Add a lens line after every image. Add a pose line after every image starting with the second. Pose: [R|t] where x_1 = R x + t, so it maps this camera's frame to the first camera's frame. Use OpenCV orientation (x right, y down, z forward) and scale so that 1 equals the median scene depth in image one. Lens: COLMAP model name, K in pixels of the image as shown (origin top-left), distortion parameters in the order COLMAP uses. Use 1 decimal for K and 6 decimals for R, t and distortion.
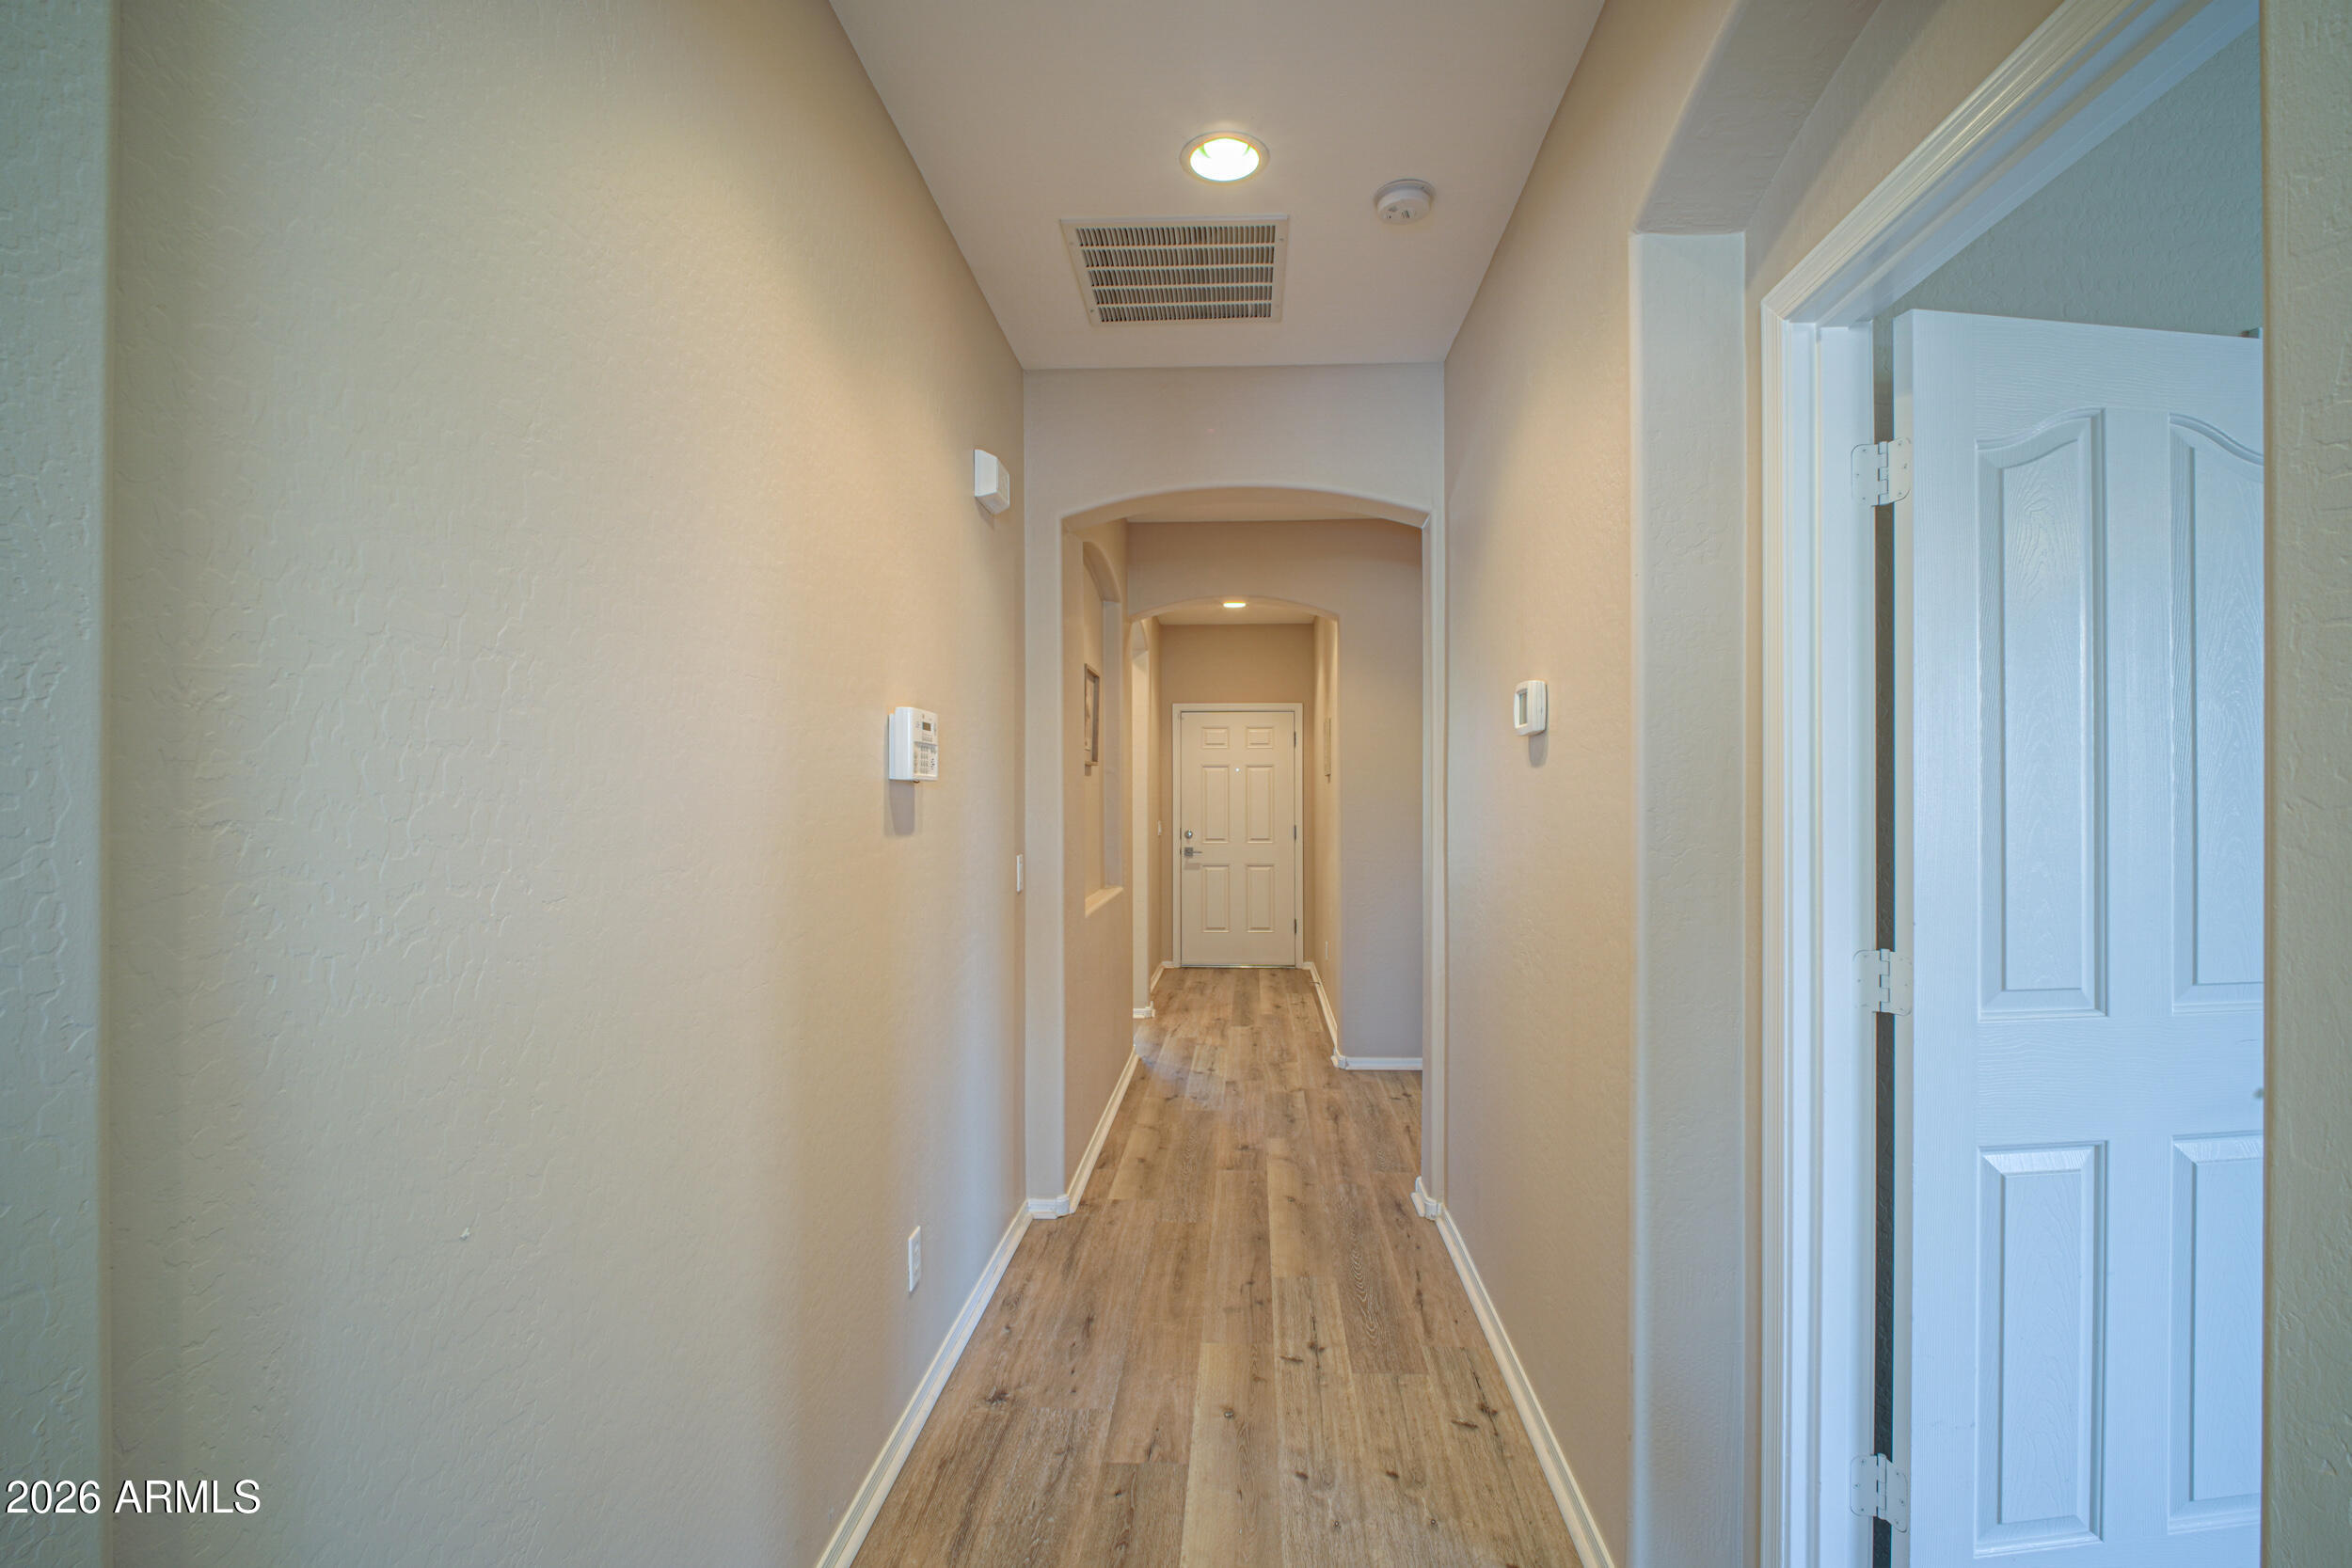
lens RADIAL K [[1077.0, 0, 1189.0], [0, 1077.0, 791.2], [0, 0, 1]] dist [-0.002492, -0.007669]
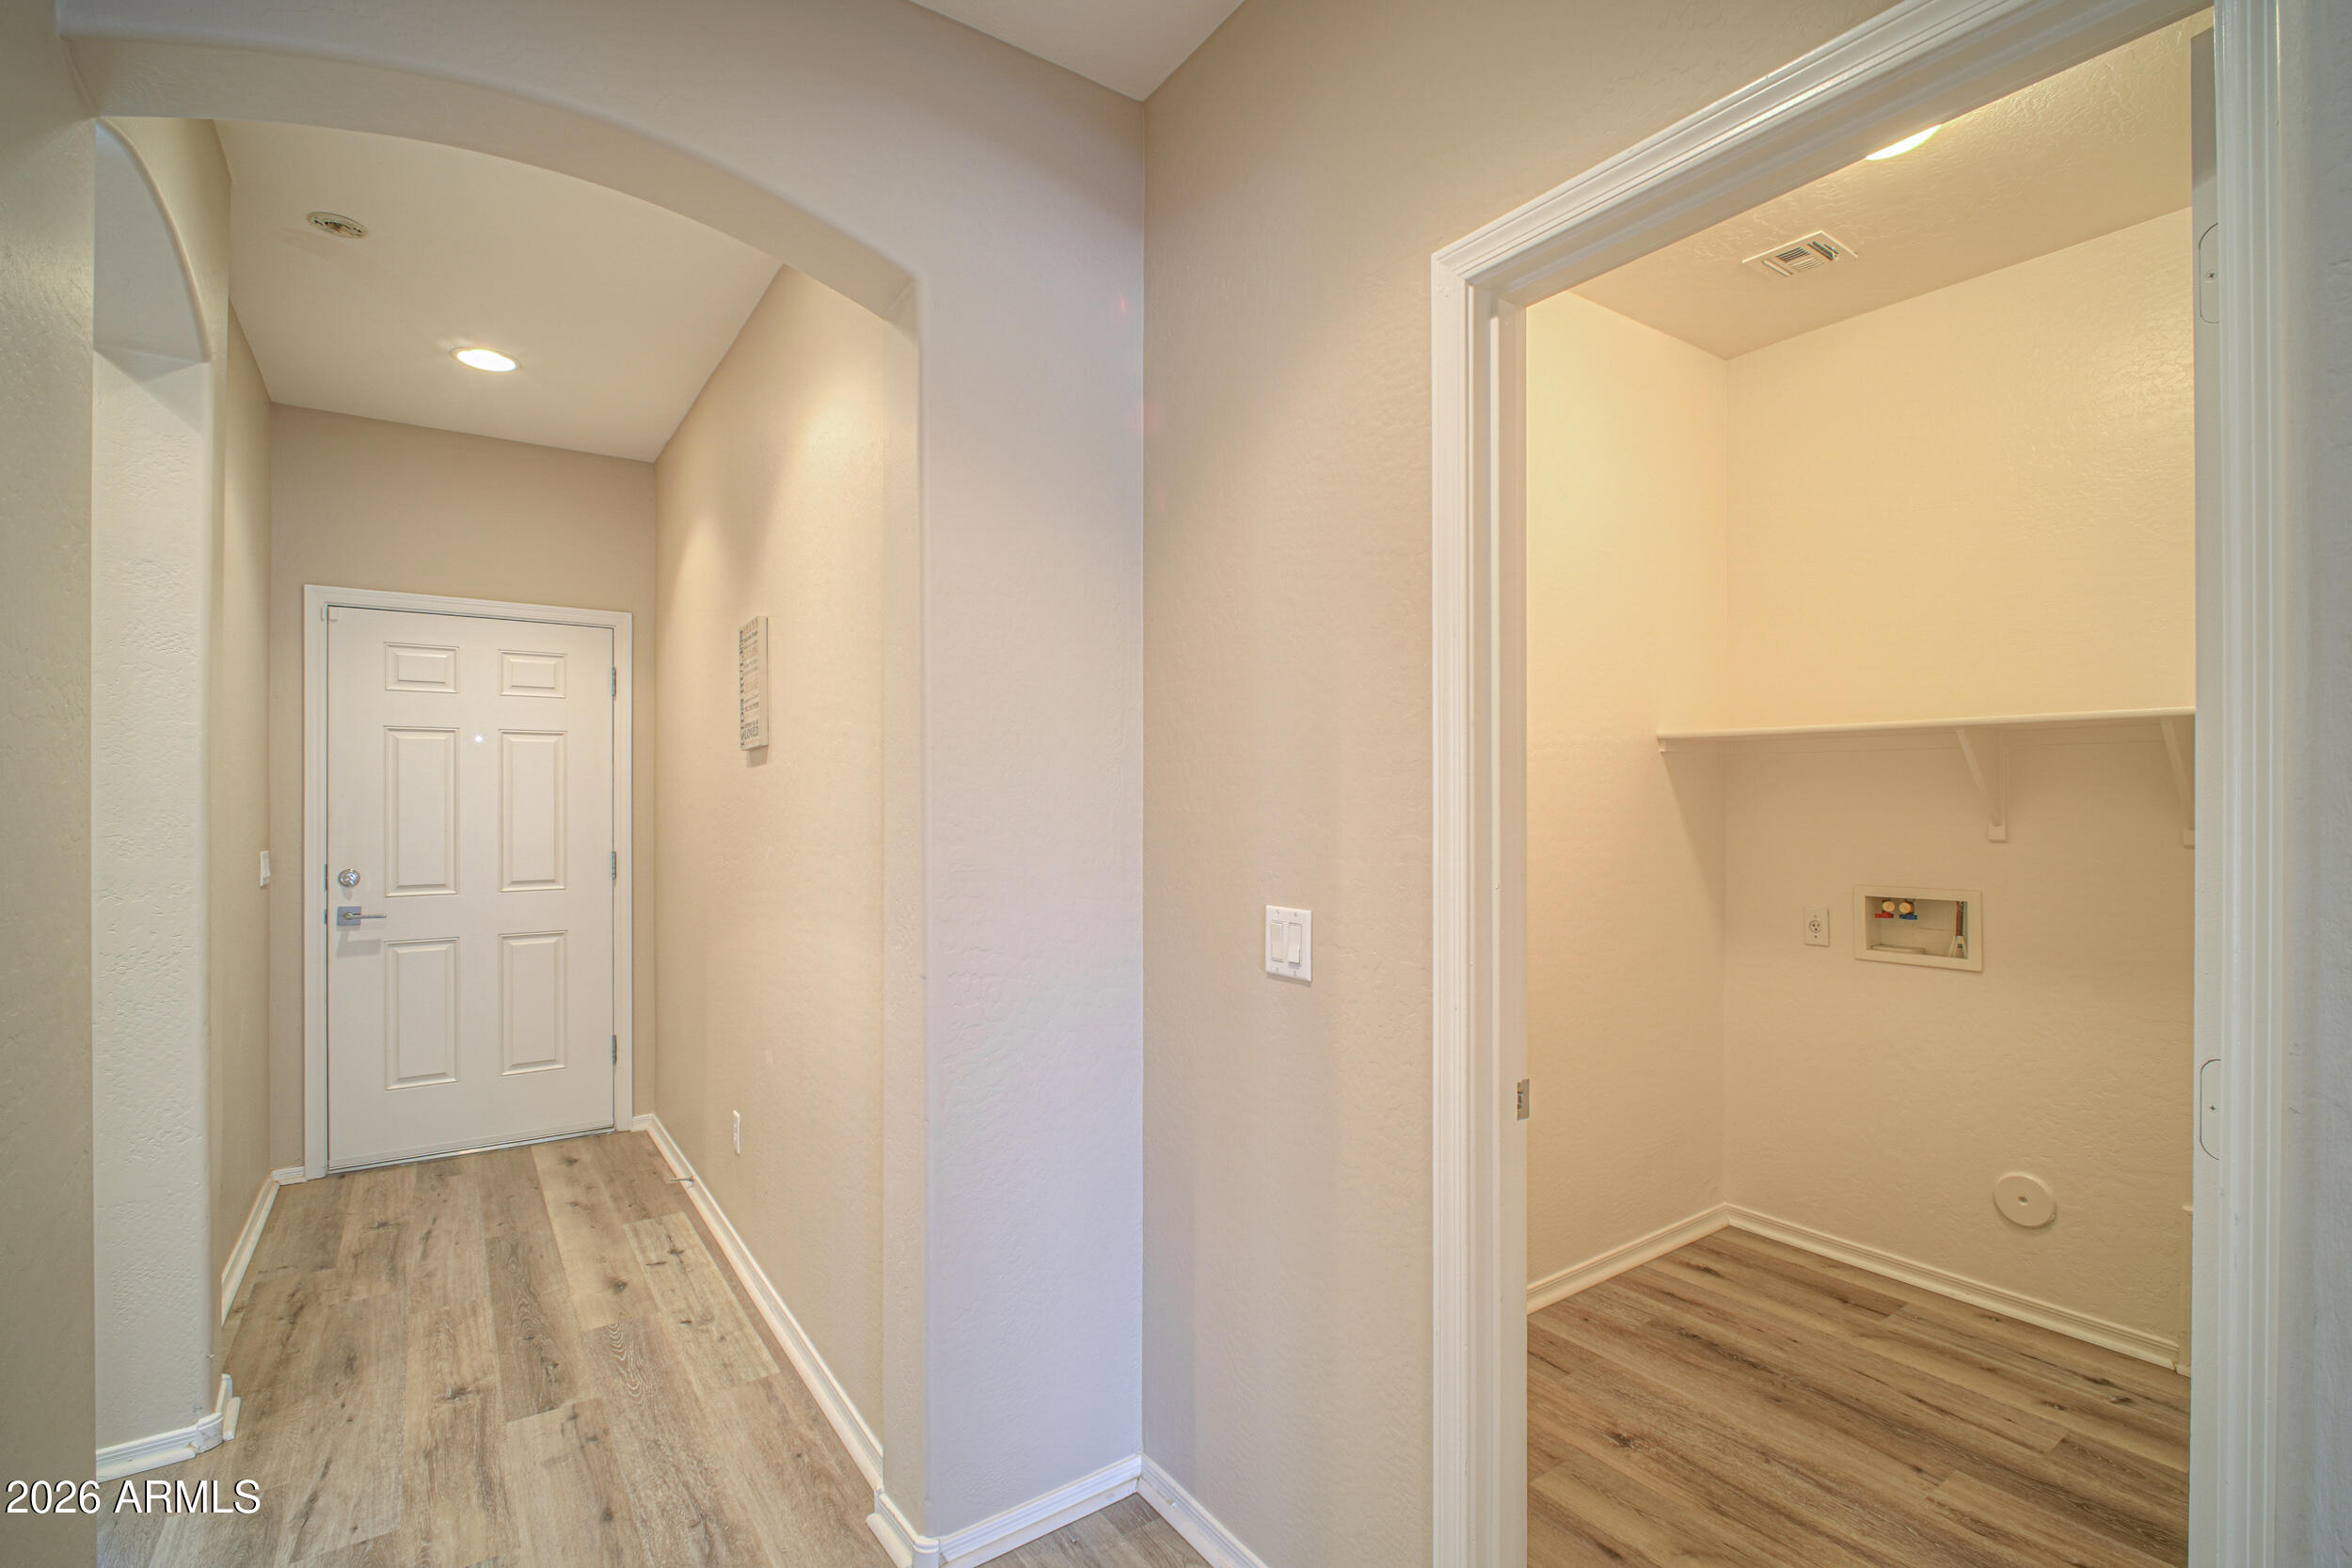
lens RADIAL K [[1077.0, 0, 1221.0], [0, 1077.0, 790.1], [0, 0, 1]] dist [-0.002492, -0.007669]
pose [[0.771408, 0.002229, 0.636337, -0.004244], [-0.007013, 0.999963, 0.004999, -0.001868], [-0.636303, -0.008319, 0.771395, 0.427037]]
